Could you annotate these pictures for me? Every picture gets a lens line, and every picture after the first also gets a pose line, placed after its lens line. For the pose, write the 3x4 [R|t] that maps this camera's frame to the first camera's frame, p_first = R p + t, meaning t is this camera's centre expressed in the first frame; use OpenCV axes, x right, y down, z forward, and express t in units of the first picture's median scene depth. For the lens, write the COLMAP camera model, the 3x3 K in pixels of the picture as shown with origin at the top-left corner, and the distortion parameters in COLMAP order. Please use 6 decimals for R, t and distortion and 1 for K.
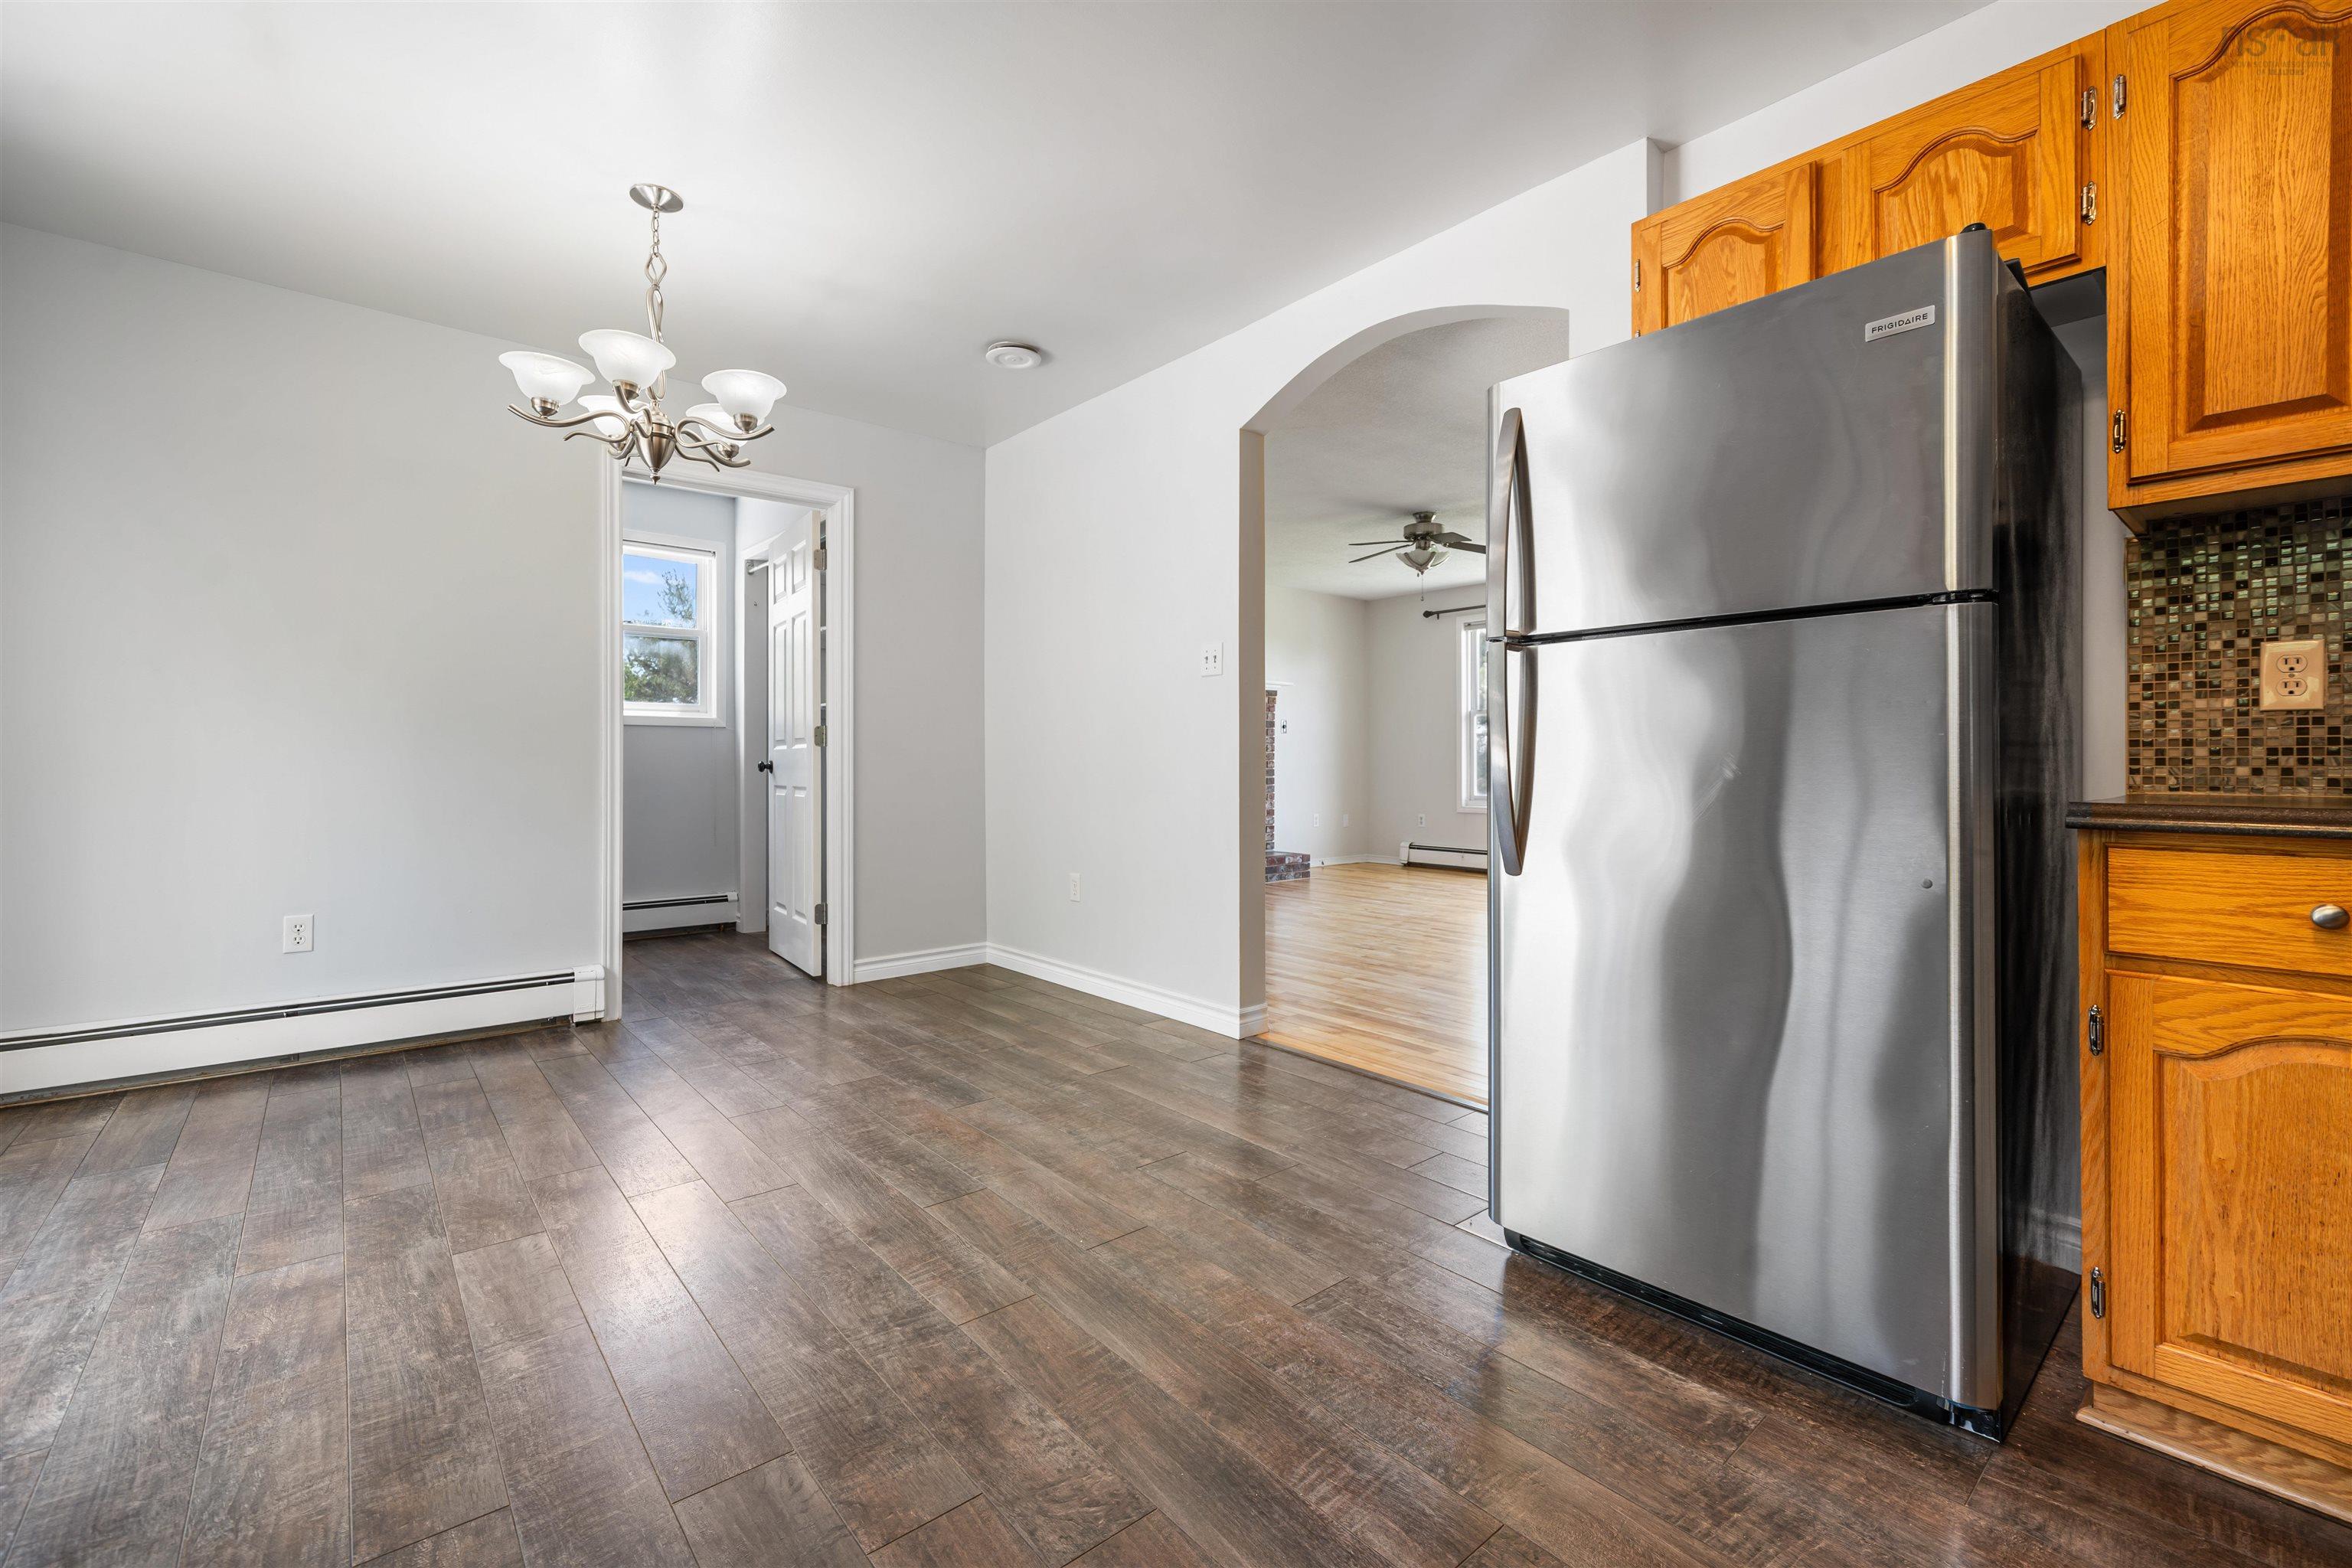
lens RADIAL K [[993.1, 0, 1165.3], [0, 993.1, 765.3], [0, 0, 1]] dist [-0.000675, -0.000323]
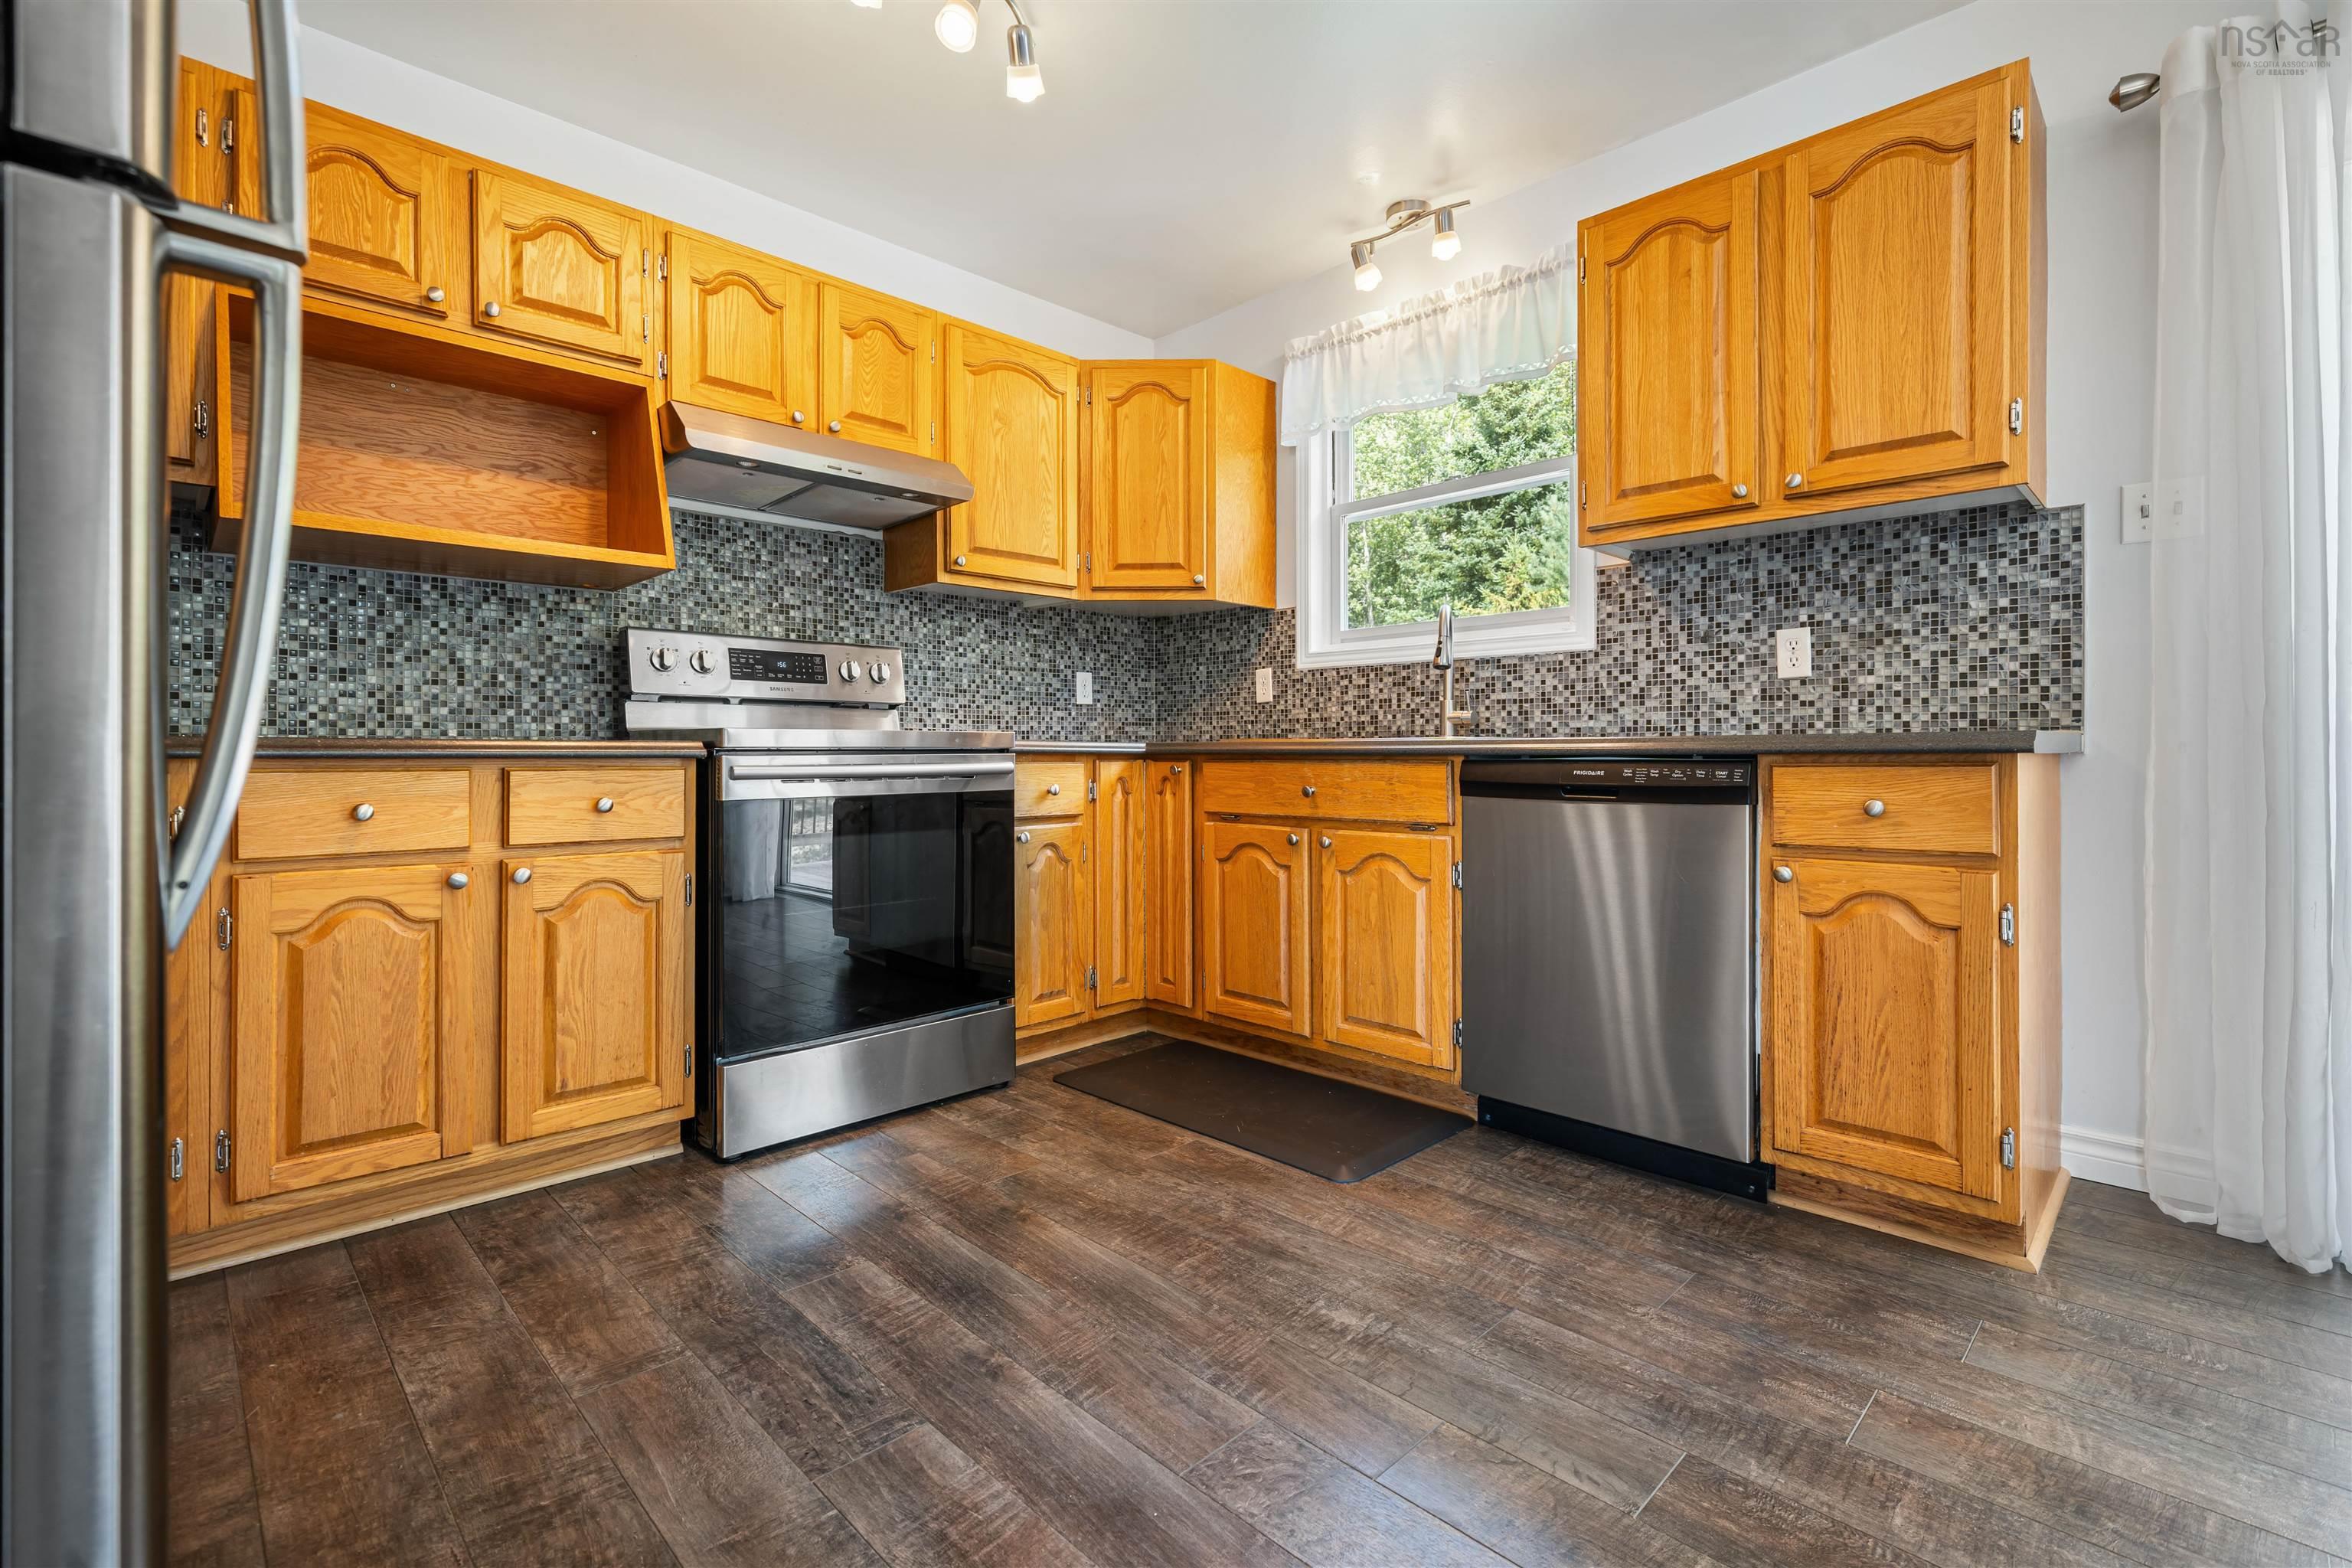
lens RADIAL K [[1044.6, 0, 1171.1], [0, 1044.6, 751.1], [0, 0, 1]] dist [0.000302, 0.000181]
pose [[-0.996833, 0.003565, -0.079448, 0.042401], [0.003636, 0.999993, -0.000752, 0.038594], [0.079445, -0.001038, -0.996839, 1.110463]]
